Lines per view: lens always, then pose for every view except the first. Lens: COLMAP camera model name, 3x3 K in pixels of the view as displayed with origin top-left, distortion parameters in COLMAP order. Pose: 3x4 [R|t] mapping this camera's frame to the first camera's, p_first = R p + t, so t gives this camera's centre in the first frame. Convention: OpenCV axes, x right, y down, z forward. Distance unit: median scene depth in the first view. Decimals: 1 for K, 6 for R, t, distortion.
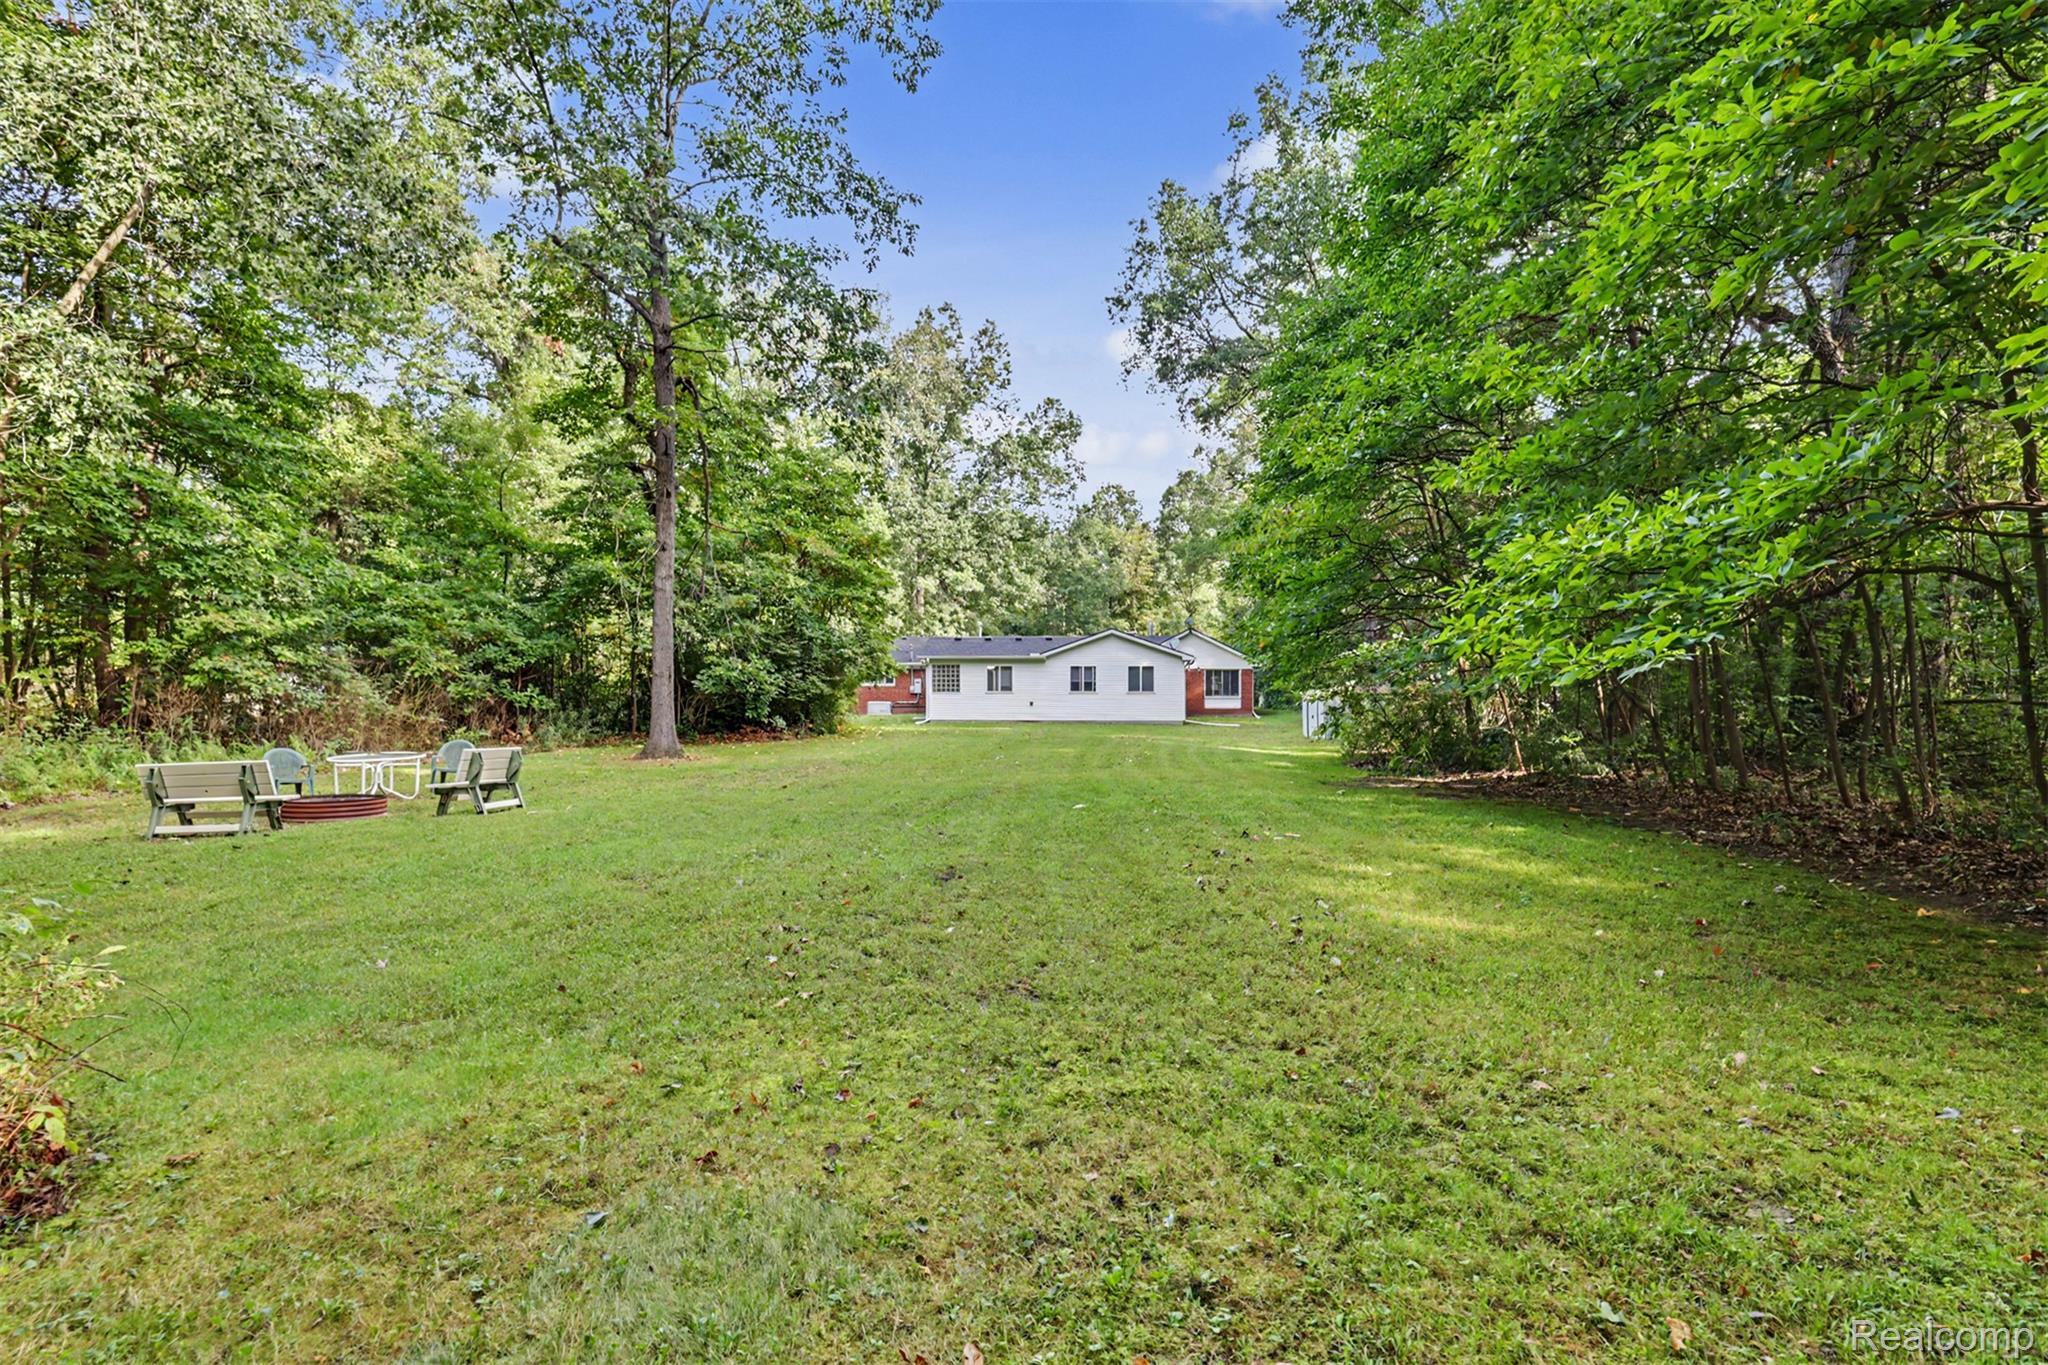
lens RADIAL K [[1003.1, 0, 1023.0], [0, 1003.1, 682.1], [0, 0, 1]] dist [0.000438, 0.000004]
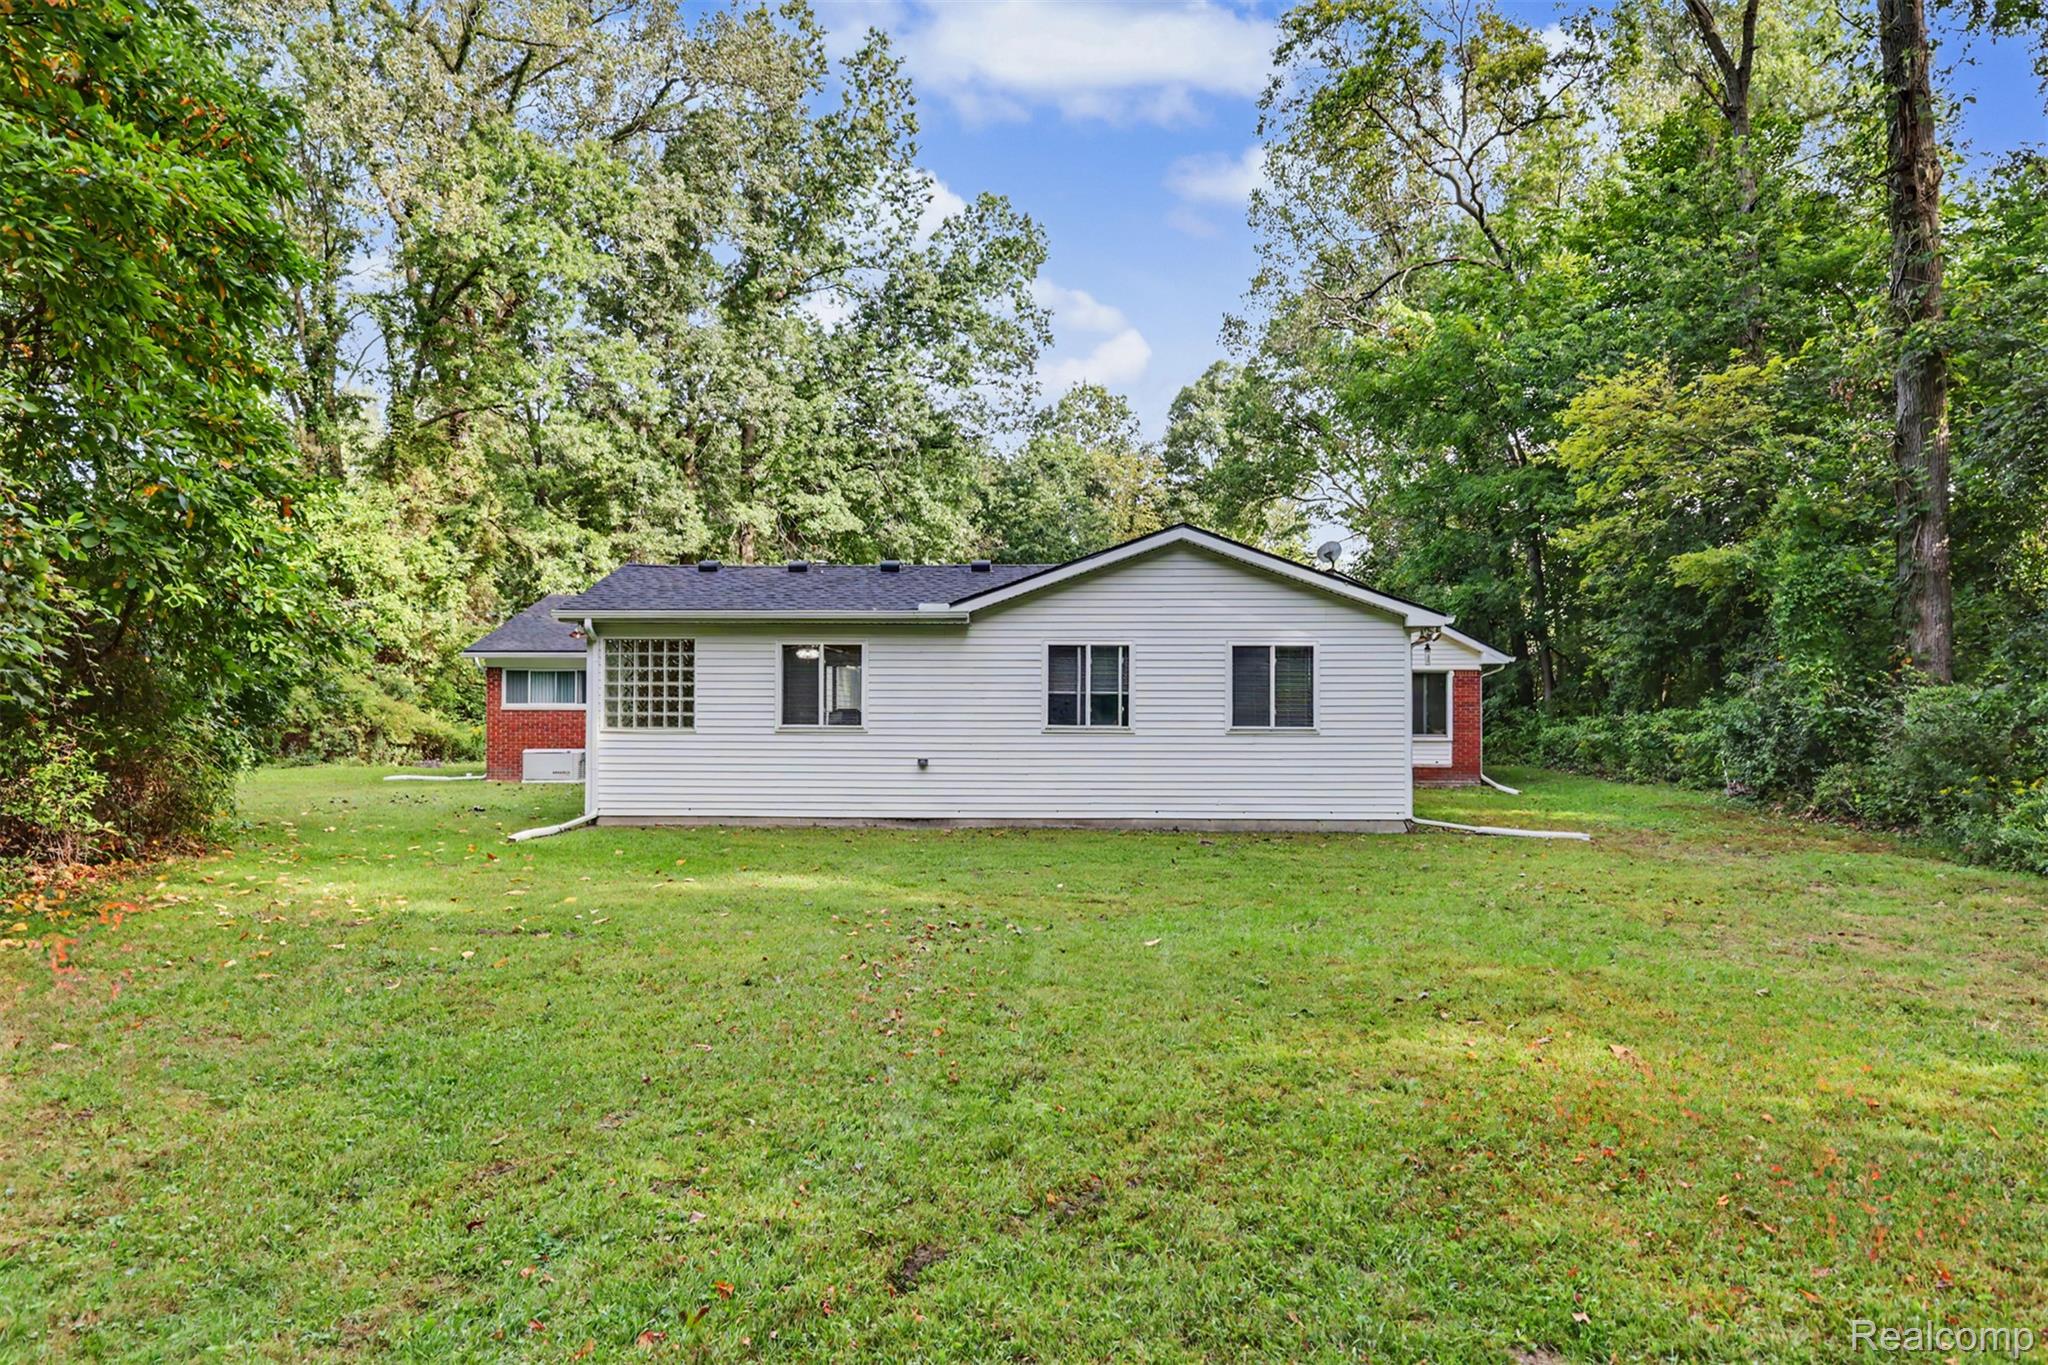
lens RADIAL K [[1301.0, 0, 1021.5], [0, 1301.0, 688.4], [0, 0, 1]] dist [0.001041, 0.000056]
pose [[0.998694, 0.002442, 0.051035, 0.009735], [-0.001647, 0.999877, -0.015623, 0.002123], [-0.051067, 0.015518, 0.998575, 0.313180]]
